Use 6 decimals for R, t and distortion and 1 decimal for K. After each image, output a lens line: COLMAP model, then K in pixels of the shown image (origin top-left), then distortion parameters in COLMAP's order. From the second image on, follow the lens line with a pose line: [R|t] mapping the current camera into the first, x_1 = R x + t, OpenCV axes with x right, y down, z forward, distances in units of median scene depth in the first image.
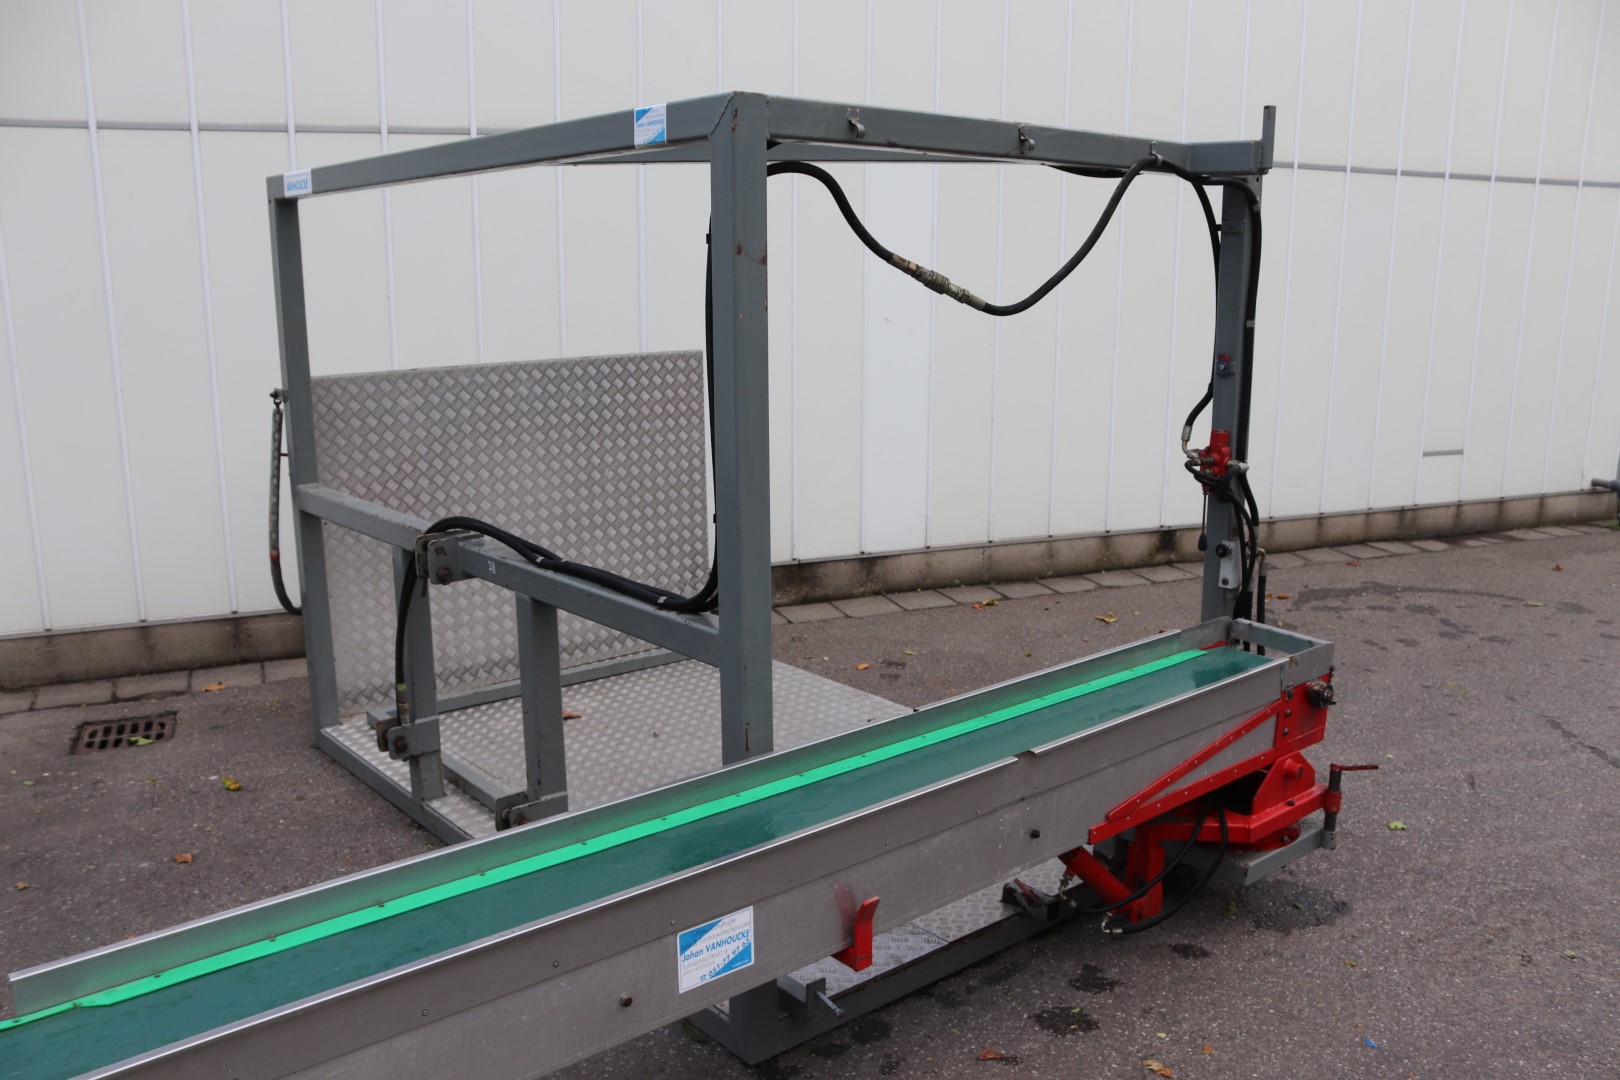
lens RADIAL K [[1337.2, 0, 831.0], [0, 1337.2, 609.2], [0, 0, 1]] dist [-0.165093, 0.140933]
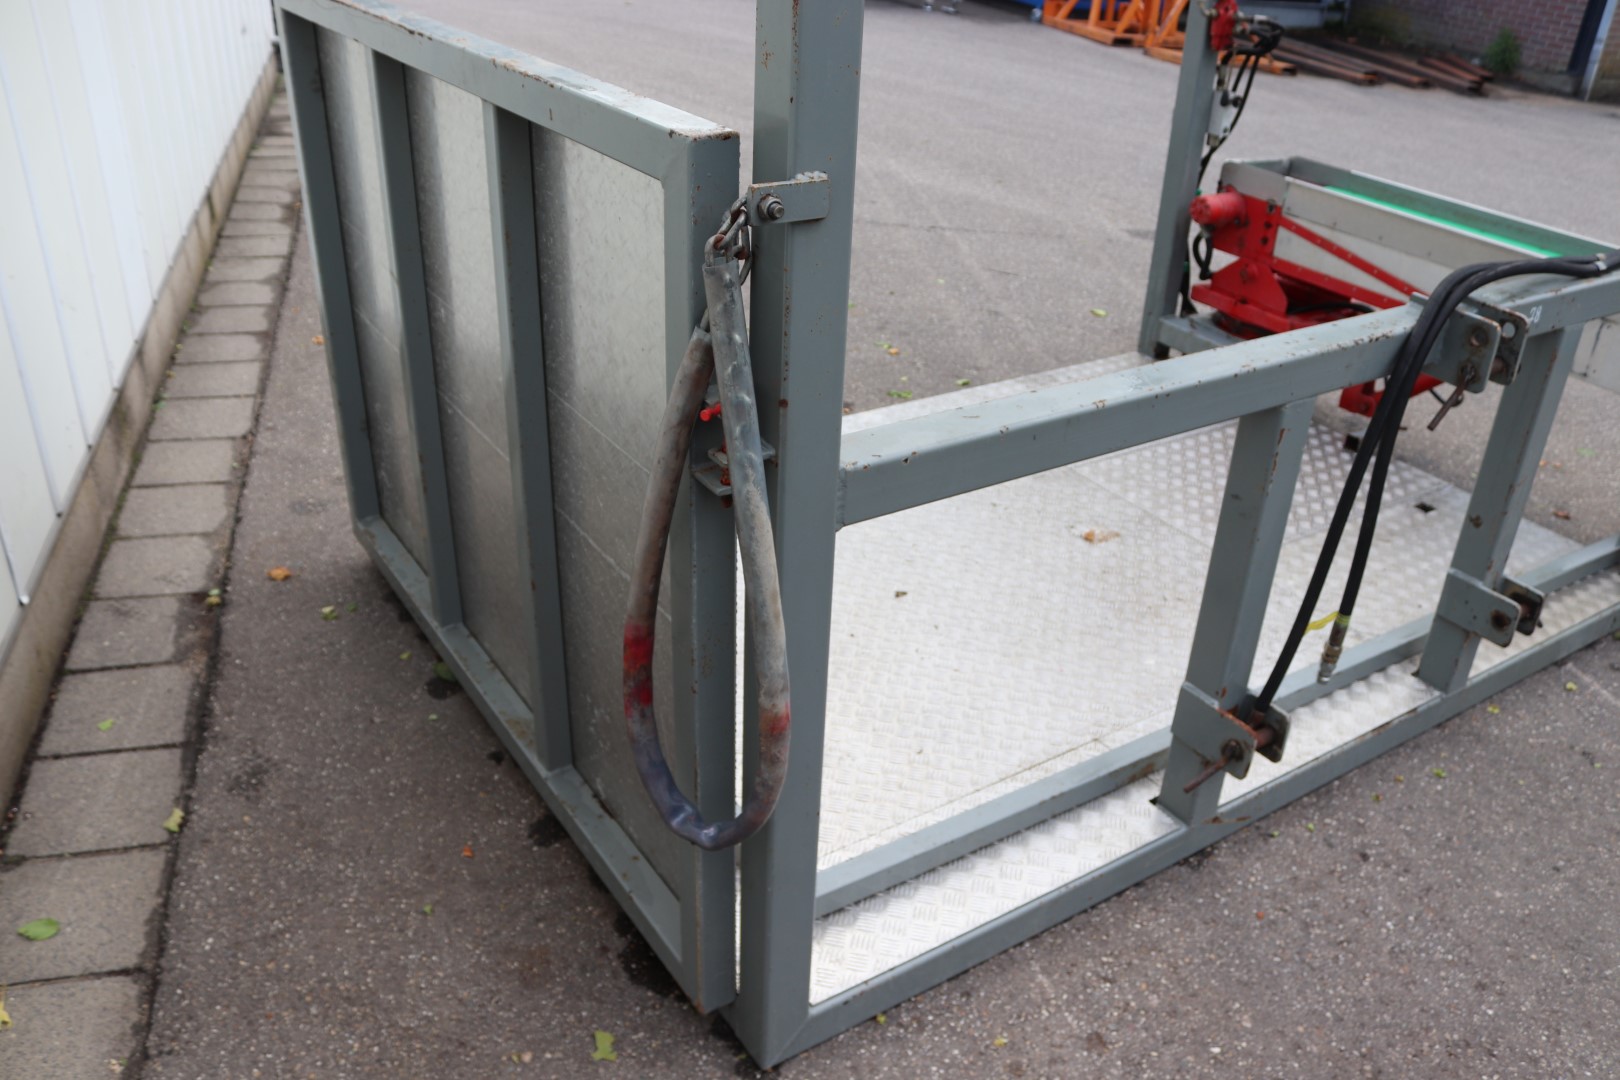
lens RADIAL K [[1315.8, 0, 818.1], [0, 1315.8, 581.9], [0, 0, 1]] dist [-0.158064, 0.124001]
pose [[0.136083, -0.503638, 0.853130, -0.632060], [0.216421, 0.855454, 0.470489, -0.203851], [-0.966770, 0.120610, 0.225410, 0.842560]]
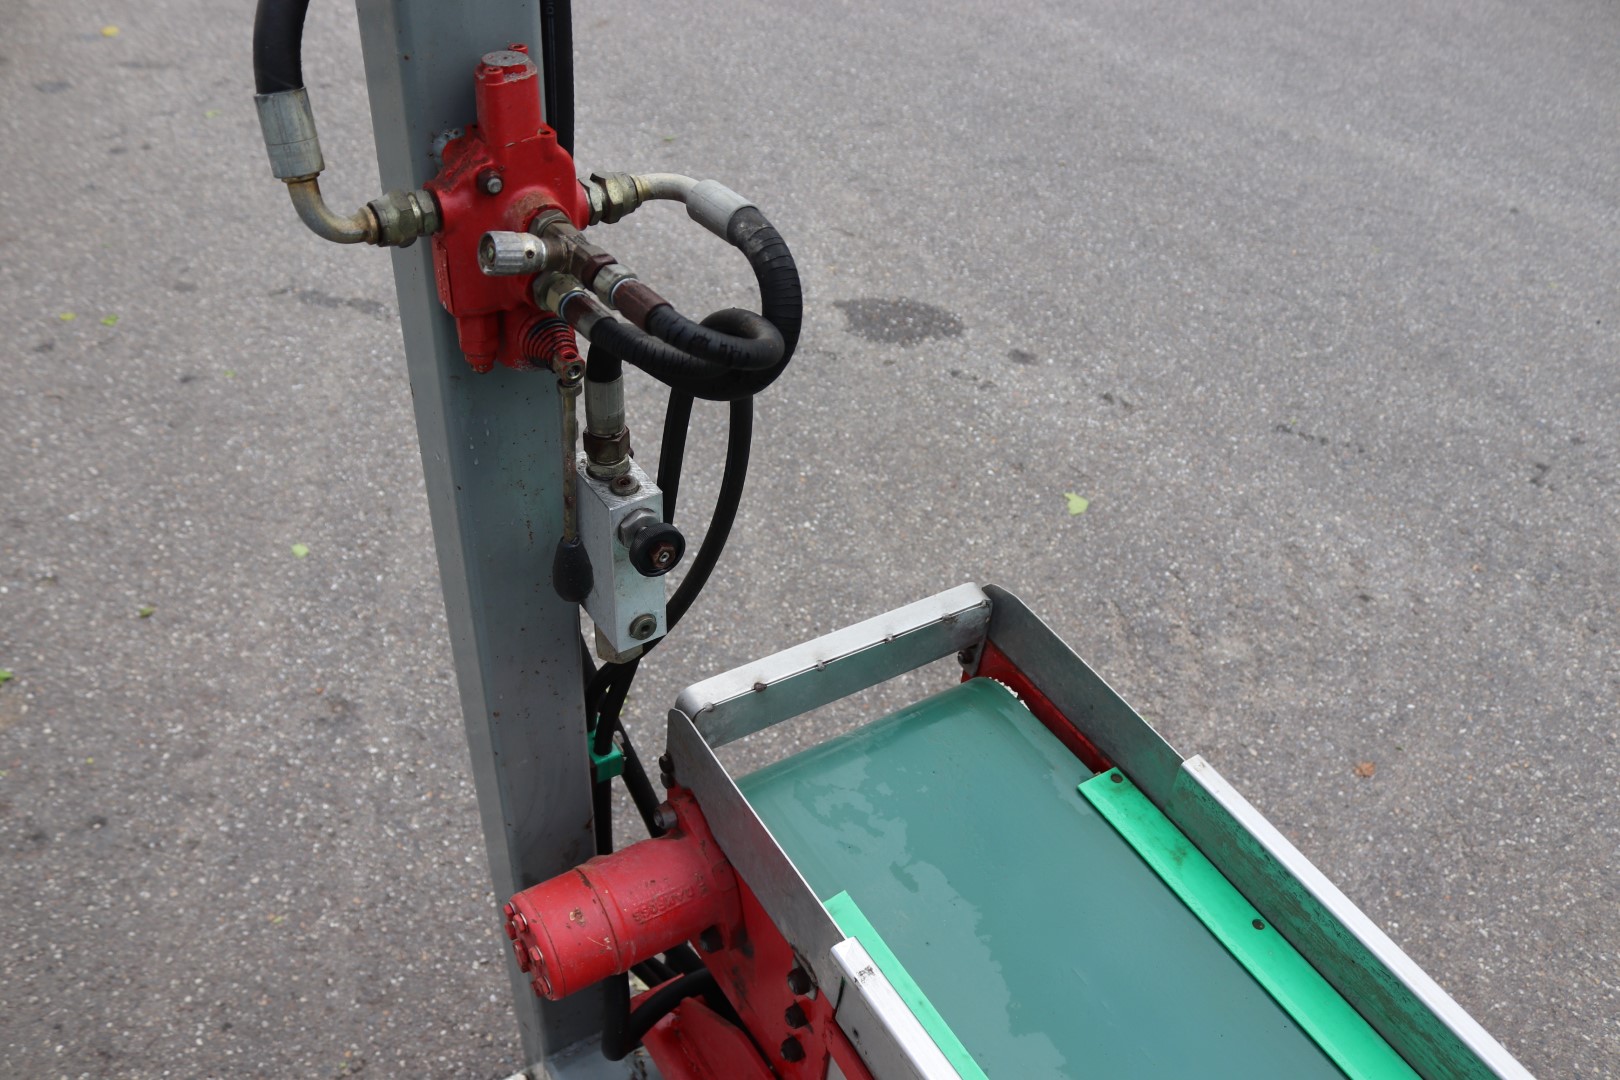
lens RADIAL K [[1337.2, 0, 831.0], [0, 1337.2, 609.2], [0, 0, 1]] dist [-0.165093, 0.140933]
pose [[0.143426, -0.665324, 0.732648, 0.086027], [0.189942, 0.745045, 0.639398, -0.134894], [-0.971263, 0.047455, 0.233232, 0.667706]]
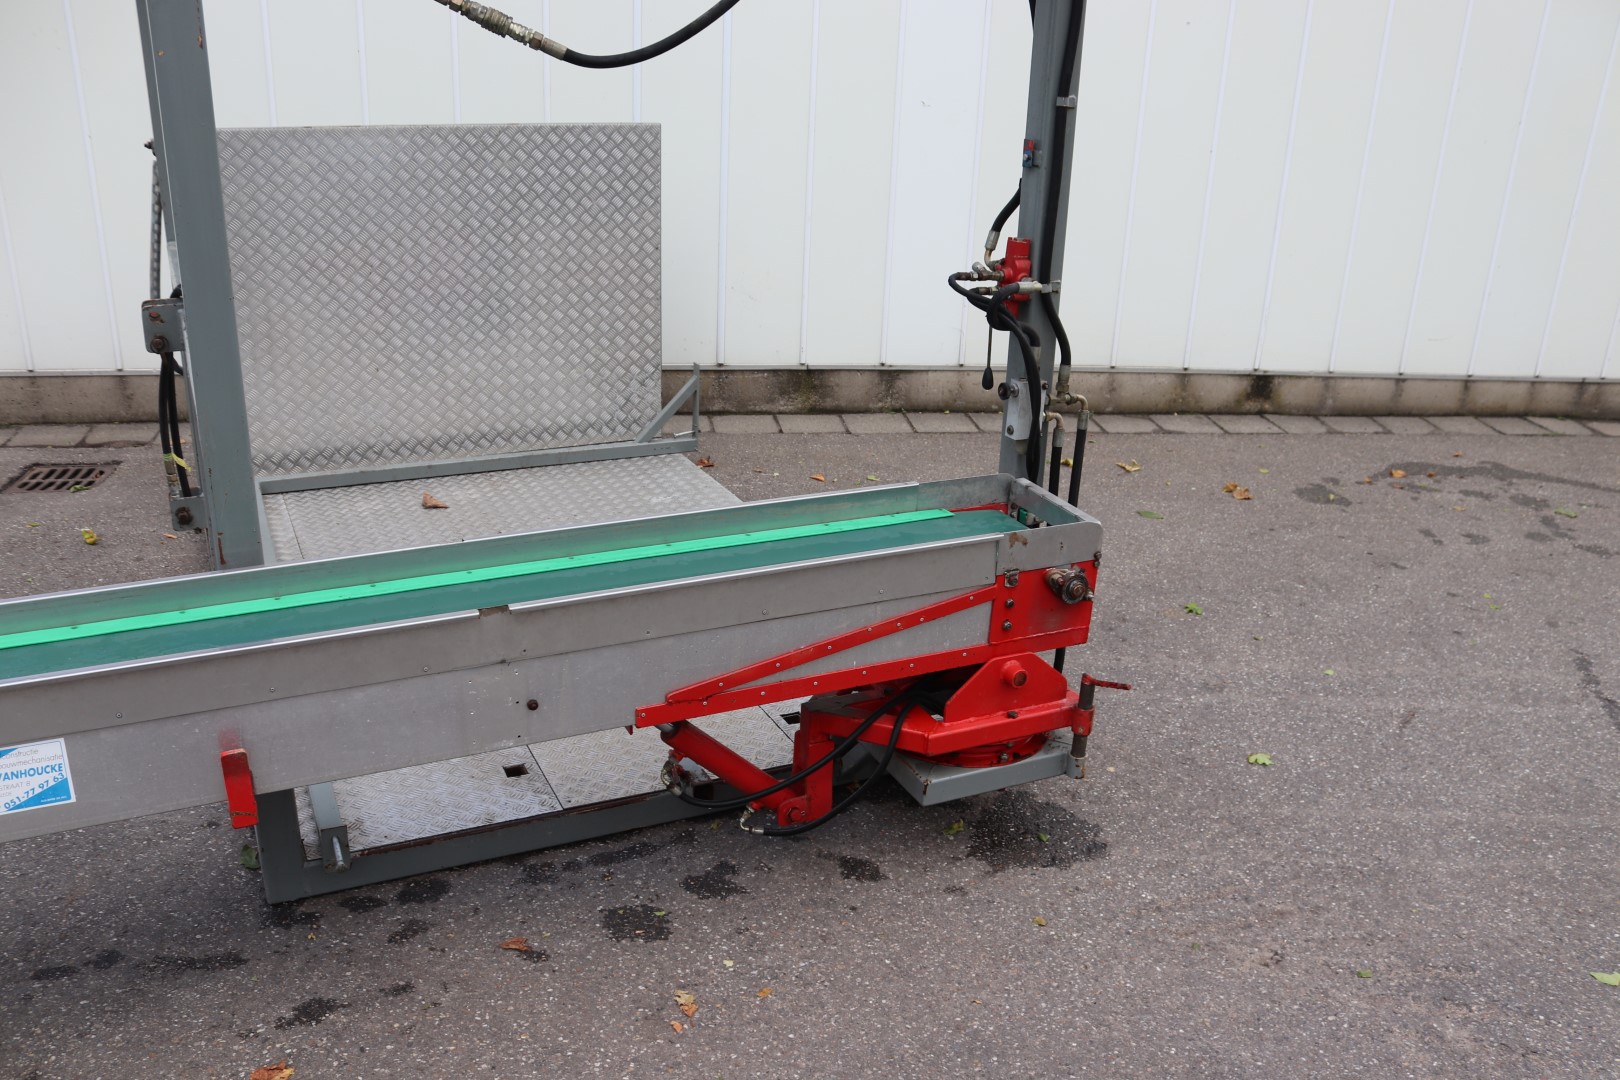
lens RADIAL K [[1337.2, 0, 831.0], [0, 1337.2, 609.2], [0, 0, 1]] dist [-0.165093, 0.140933]
pose [[0.969927, 0.131152, -0.205038, 0.275607], [-0.100163, 0.982847, 0.154855, -0.021033], [0.221830, -0.129661, 0.966426, 0.133723]]
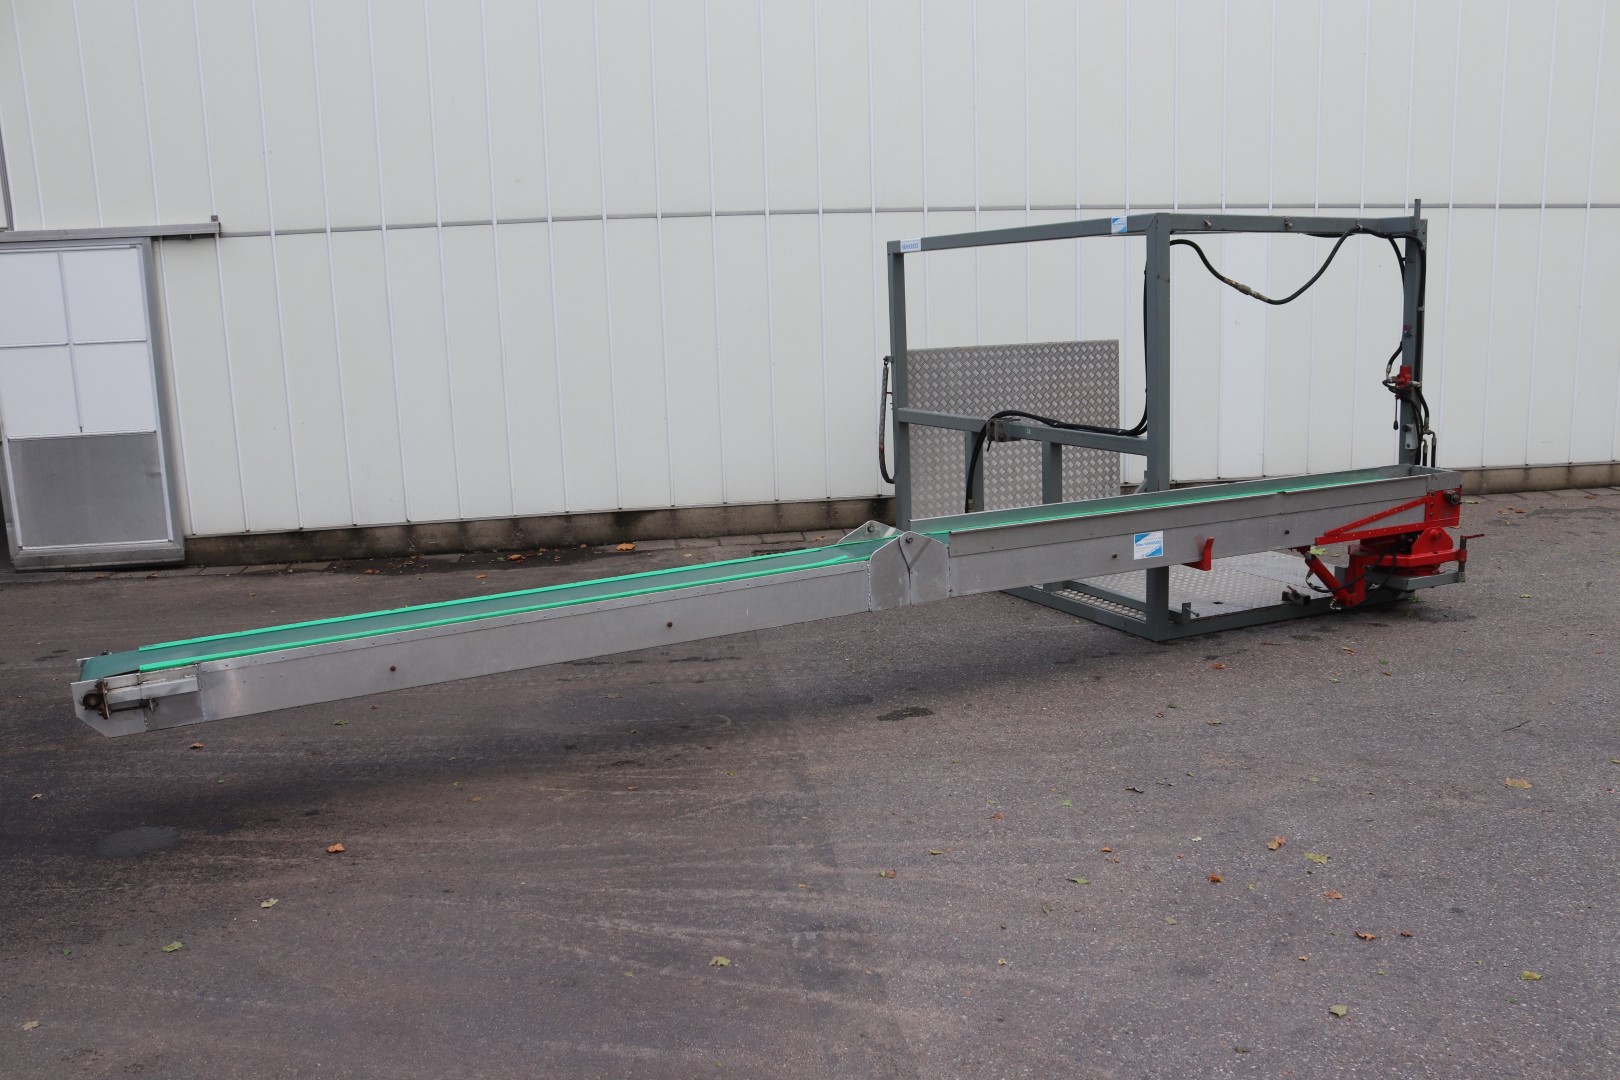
lens RADIAL K [[1326.7, 0, 858.3], [0, 1326.7, 571.8], [0, 0, 1]] dist [-0.157380, 0.111345]
pose [[0.967613, 0.019966, -0.251647, 0.005679], [-0.031945, 0.998538, -0.043608, 0.195505], [0.250408, 0.050235, 0.966836, -0.715925]]
